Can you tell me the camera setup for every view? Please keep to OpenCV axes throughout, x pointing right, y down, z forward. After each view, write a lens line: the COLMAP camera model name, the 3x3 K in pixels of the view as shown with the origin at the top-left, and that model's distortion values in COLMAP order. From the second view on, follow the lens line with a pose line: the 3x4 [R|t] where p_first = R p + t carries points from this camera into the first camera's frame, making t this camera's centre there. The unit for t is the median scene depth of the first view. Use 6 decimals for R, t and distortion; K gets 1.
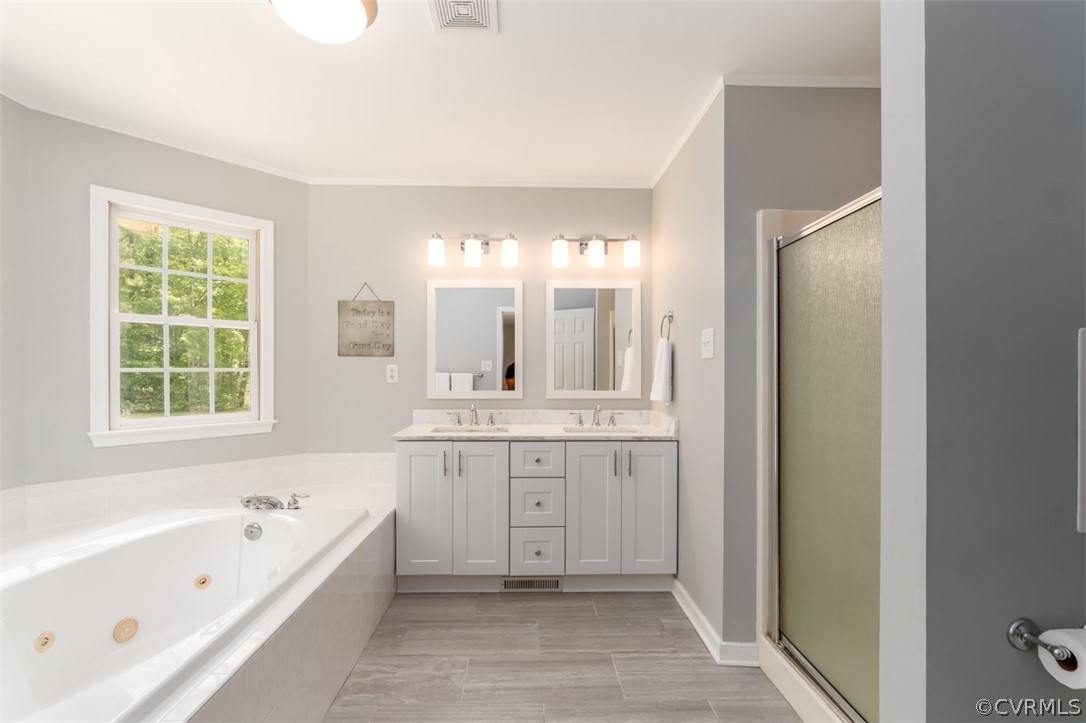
lens RADIAL K [[472.6, 0, 541.1], [0, 472.6, 372.9], [0, 0, 1]] dist [-0.012287, 0.003645]
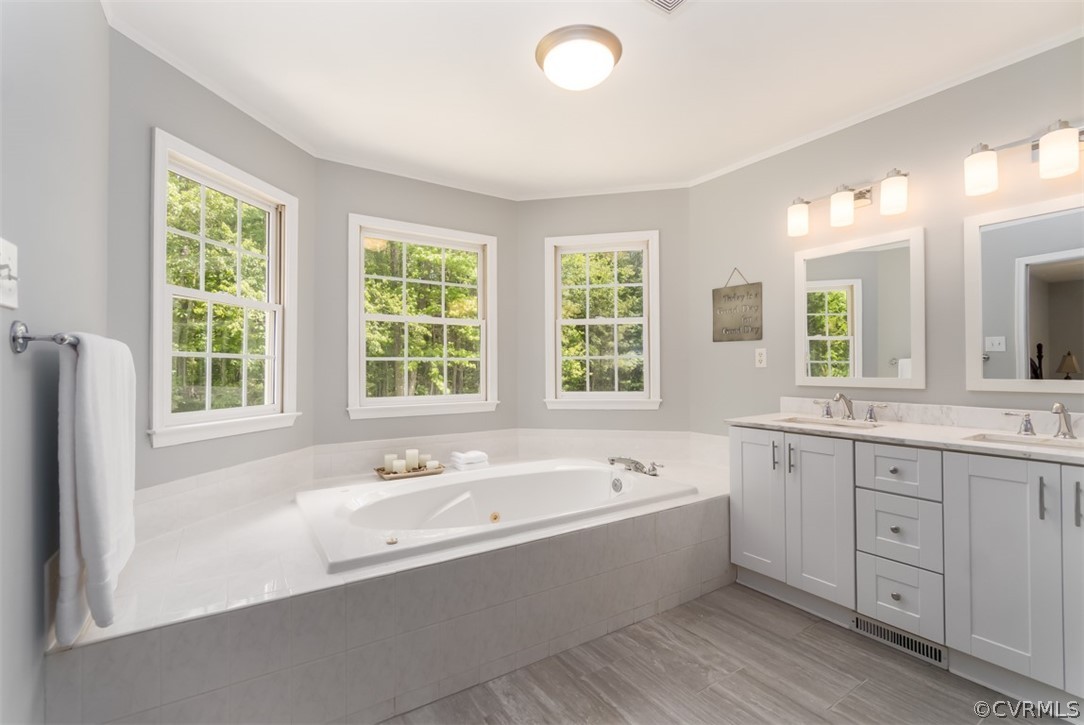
lens RADIAL K [[477.7, 0, 544.1], [0, 477.7, 360.4], [0, 0, 1]] dist [0.002176, 0.000023]
pose [[0.543807, -0.014278, -0.839089, 0.323095], [0.010782, 0.999892, -0.010026, 0.014382], [0.839141, -0.003595, 0.543902, 0.133439]]
